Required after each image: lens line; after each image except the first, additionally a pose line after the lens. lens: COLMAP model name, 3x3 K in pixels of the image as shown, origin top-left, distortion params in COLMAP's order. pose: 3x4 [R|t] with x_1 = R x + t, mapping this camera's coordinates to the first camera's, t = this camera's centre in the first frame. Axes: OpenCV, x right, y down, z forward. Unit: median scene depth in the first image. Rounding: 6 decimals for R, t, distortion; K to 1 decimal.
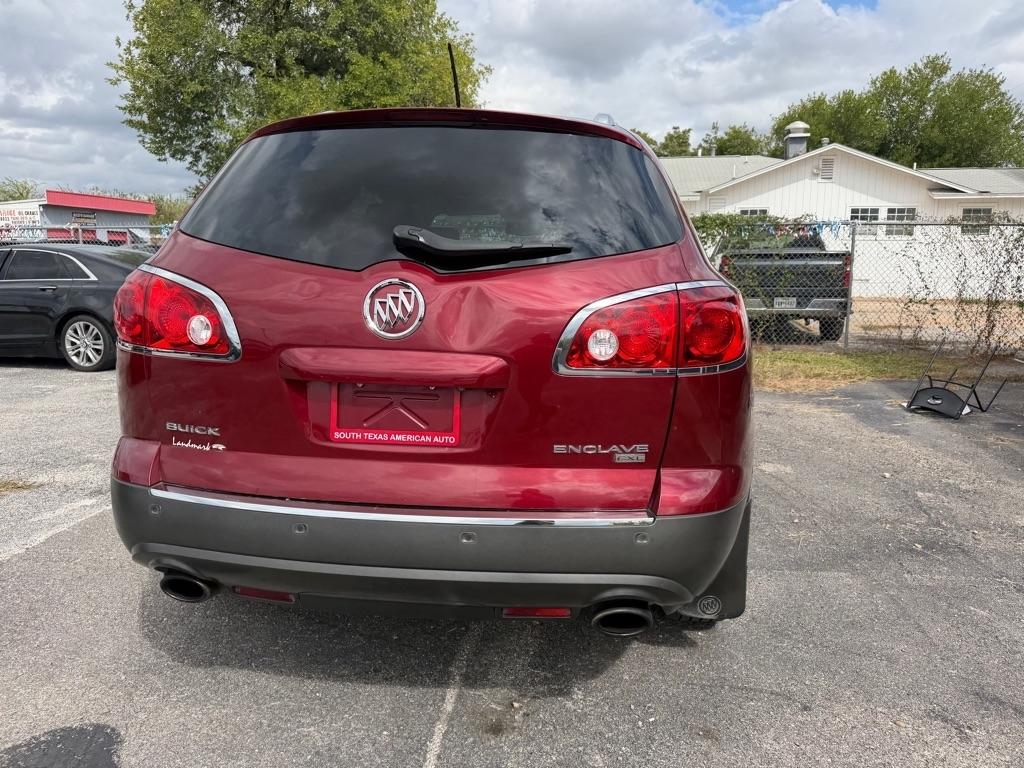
lens RADIAL K [[726.9, 0, 515.4], [0, 726.9, 375.8], [0, 0, 1]] dist [0.018536, -0.028977]
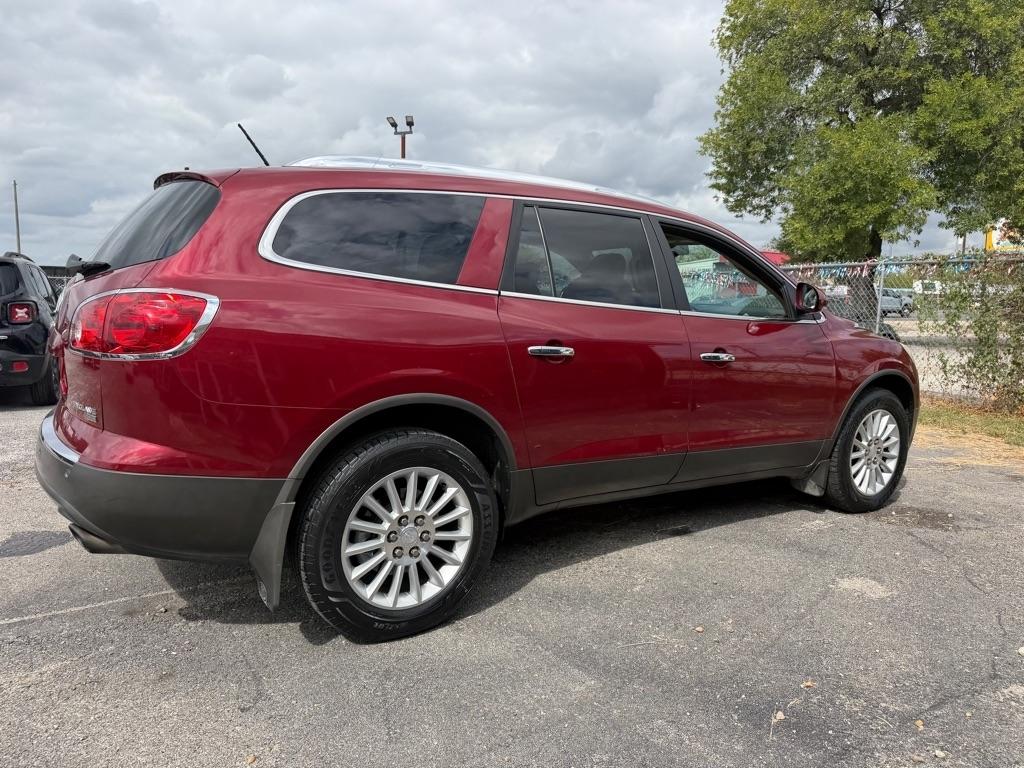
lens RADIAL K [[726.9, 0, 522.3], [0, 726.9, 374.9], [0, 0, 1]] dist [0.018536, -0.028977]
pose [[0.638629, 0.079939, -0.765351, 1.332651], [-0.134086, 0.990934, -0.008384, -0.047792], [0.757742, 0.107977, 0.643558, 0.565979]]
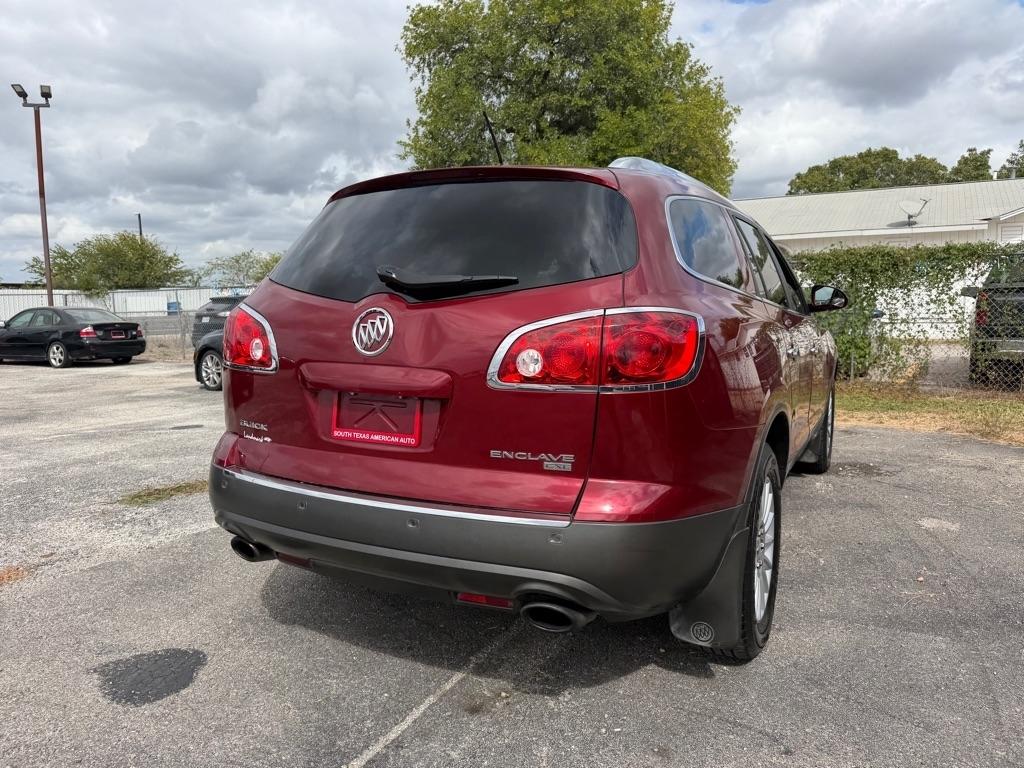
lens RADIAL K [[726.9, 0, 515.3], [0, 726.9, 373.7], [0, 0, 1]] dist [0.018536, -0.028977]
pose [[0.932082, 0.017548, -0.361823, 0.386456], [-0.040344, 0.997641, -0.055546, 0.028718], [0.359995, 0.066371, 0.930591, -0.044271]]
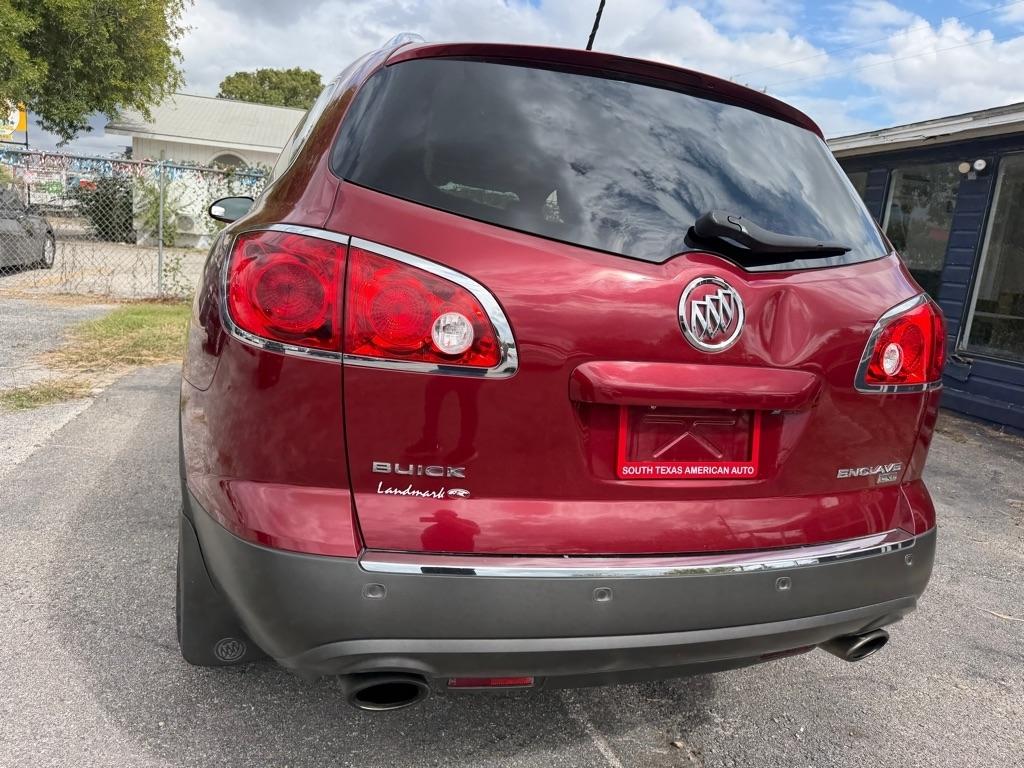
lens RADIAL K [[726.9, 0, 503.6], [0, 726.9, 382.5], [0, 0, 1]] dist [0.018536, -0.028977]
pose [[0.909734, -0.004509, 0.415167, -0.543677], [-0.018856, 0.998461, 0.052161, -0.040934], [-0.414763, -0.055281, 0.908249, 0.272084]]
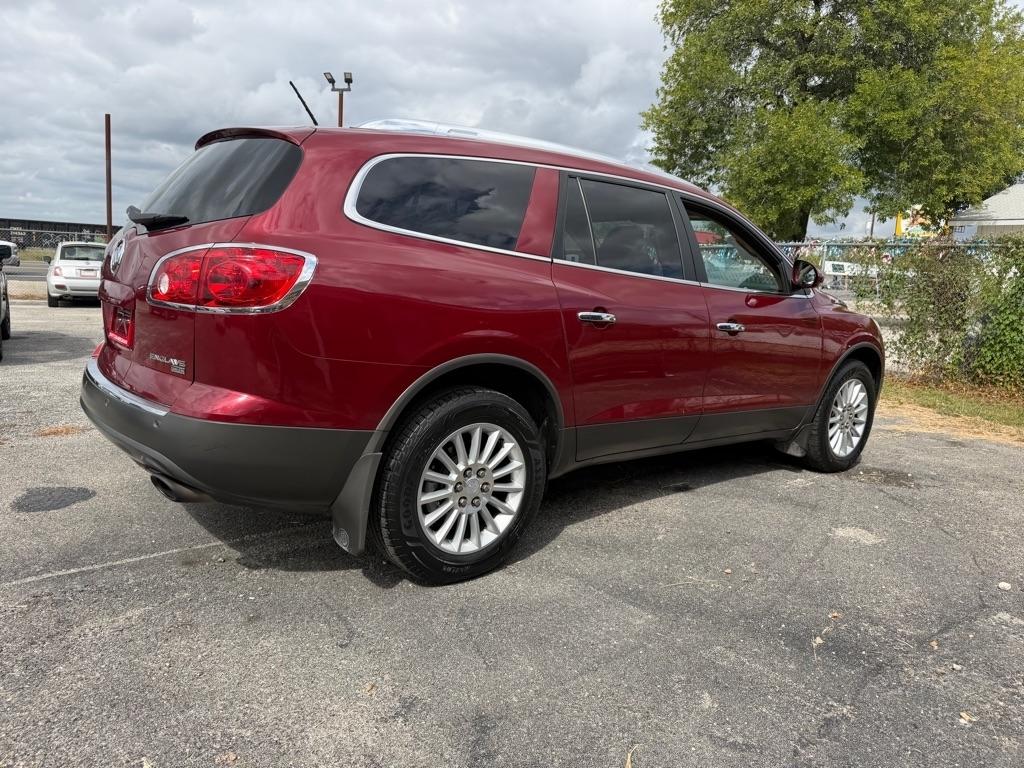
lens RADIAL K [[726.9, 0, 521.0], [0, 726.9, 377.7], [0, 0, 1]] dist [0.018536, -0.028977]
pose [[0.715542, 0.126574, -0.687007, 1.231013], [-0.154439, 0.987776, 0.021134, -0.000081], [0.681285, 0.090978, 0.726343, 0.342798]]
